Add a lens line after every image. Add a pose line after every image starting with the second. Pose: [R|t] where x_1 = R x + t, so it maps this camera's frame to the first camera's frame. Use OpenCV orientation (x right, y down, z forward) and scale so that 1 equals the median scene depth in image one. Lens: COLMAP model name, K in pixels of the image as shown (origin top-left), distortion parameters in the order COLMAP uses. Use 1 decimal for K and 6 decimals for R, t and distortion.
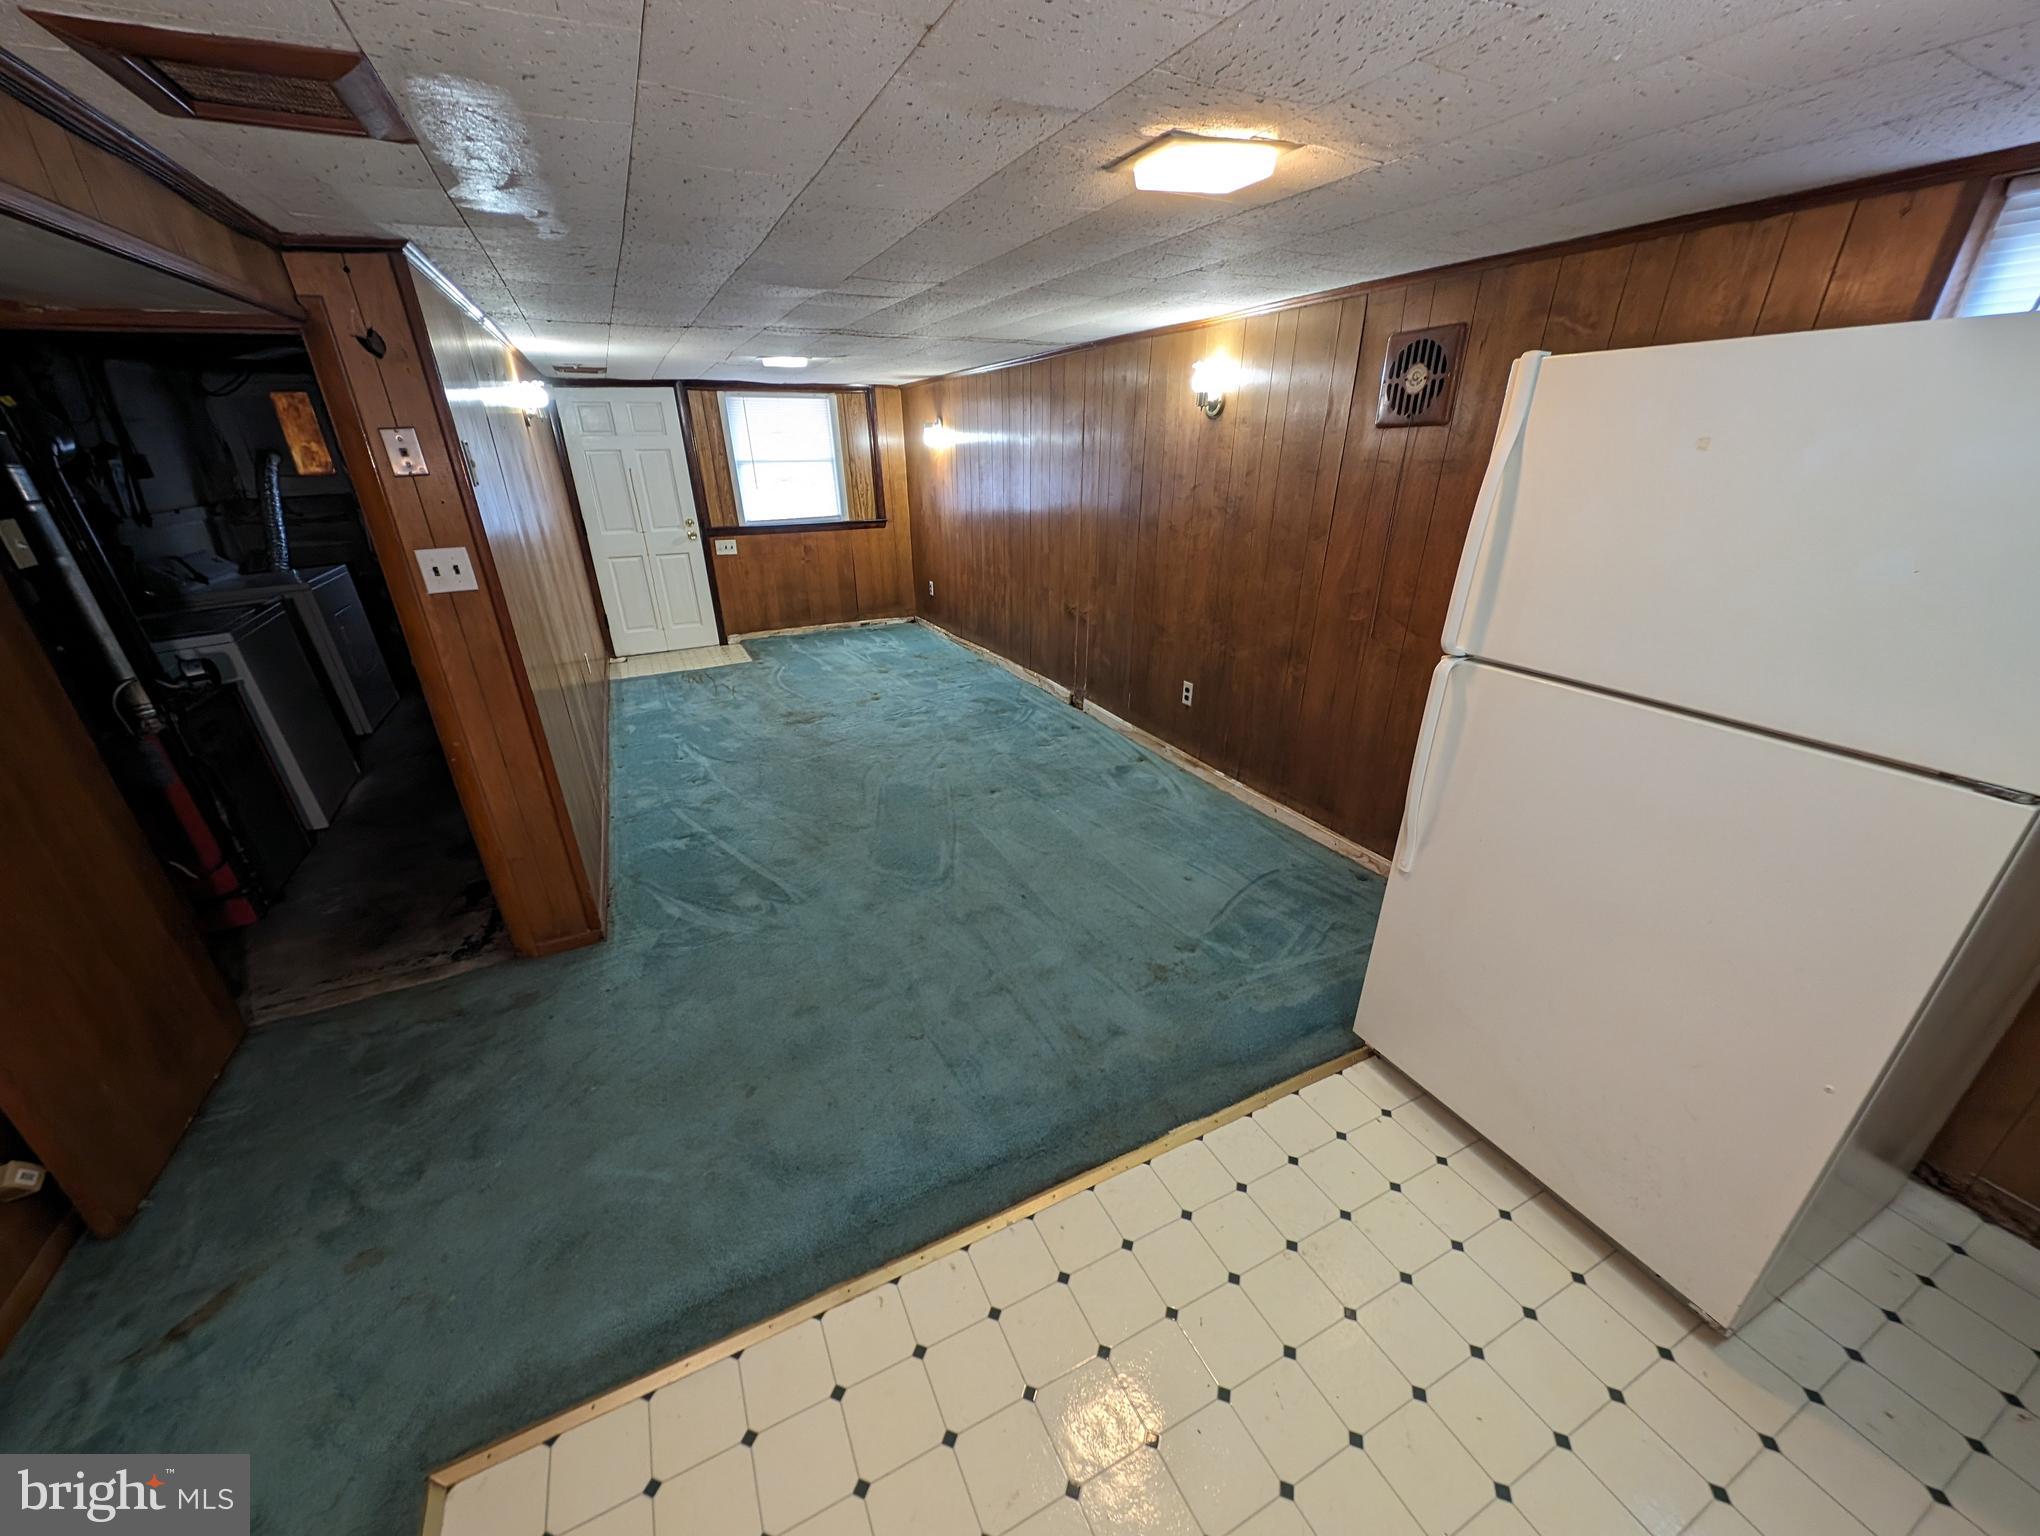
lens RADIAL K [[767.3, 0, 1015.2], [0, 767.3, 779.9], [0, 0, 1]] dist [0.016983, -0.007055]
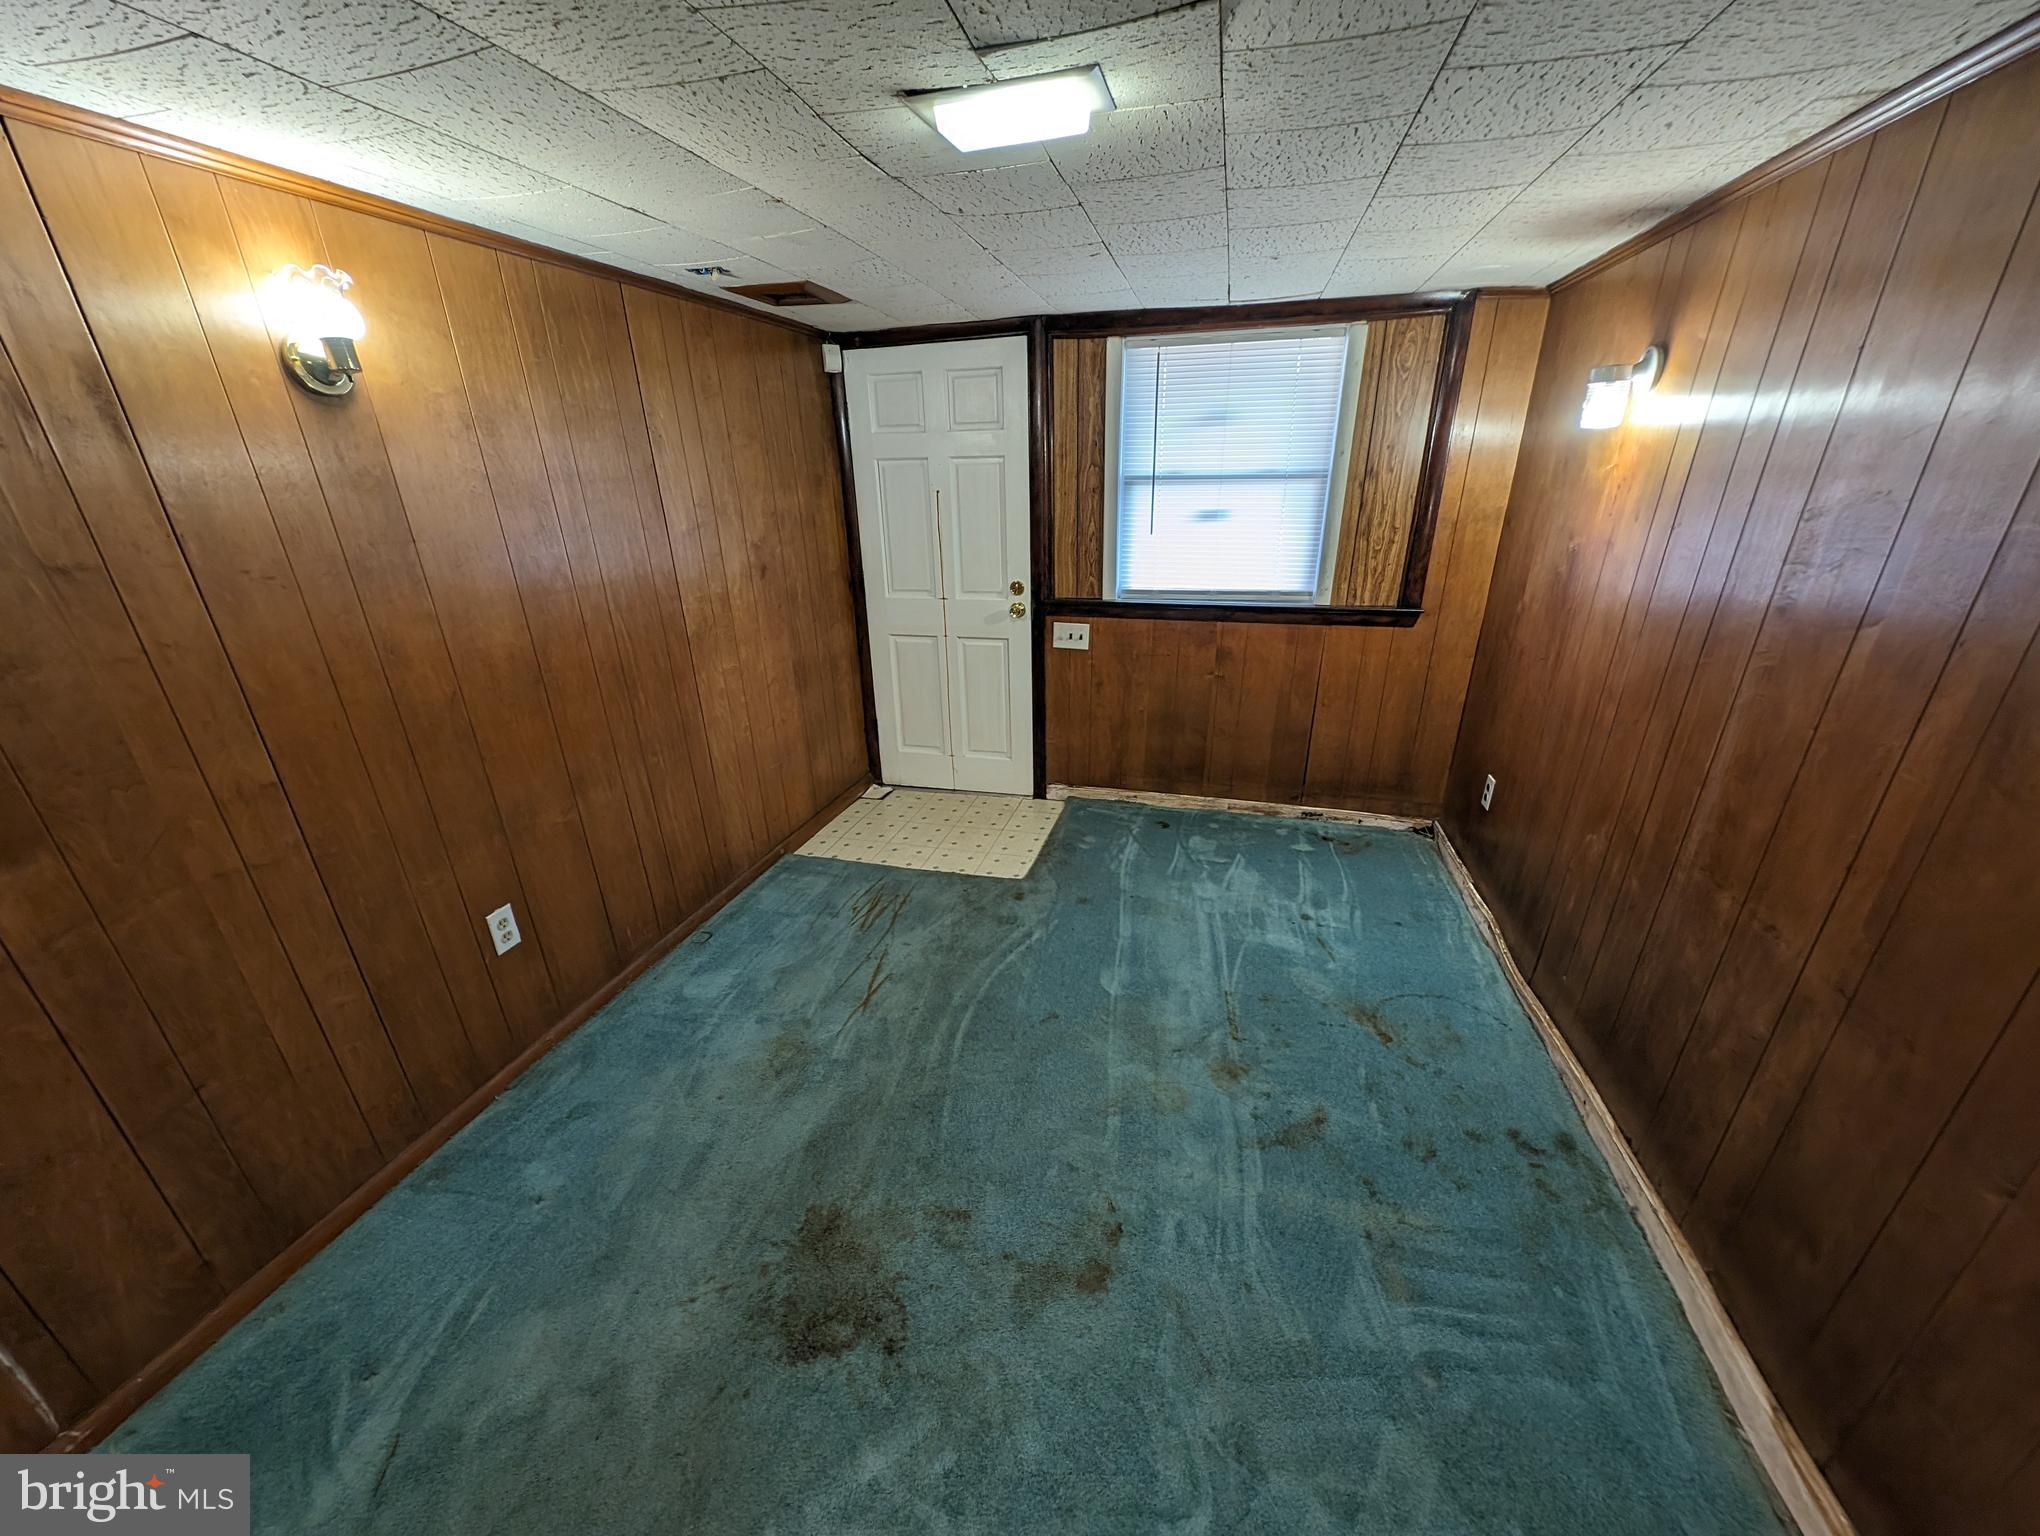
lens RADIAL K [[749.9, 0, 1020.0], [0, 749.9, 768.0], [0, 0, 1]] dist [0.009164, -0.000148]
pose [[0.747914, 0.249624, -0.615071, -0.057209], [-0.255403, 0.963481, 0.080460, -0.246912], [0.612694, 0.096914, 0.784356, 0.577950]]
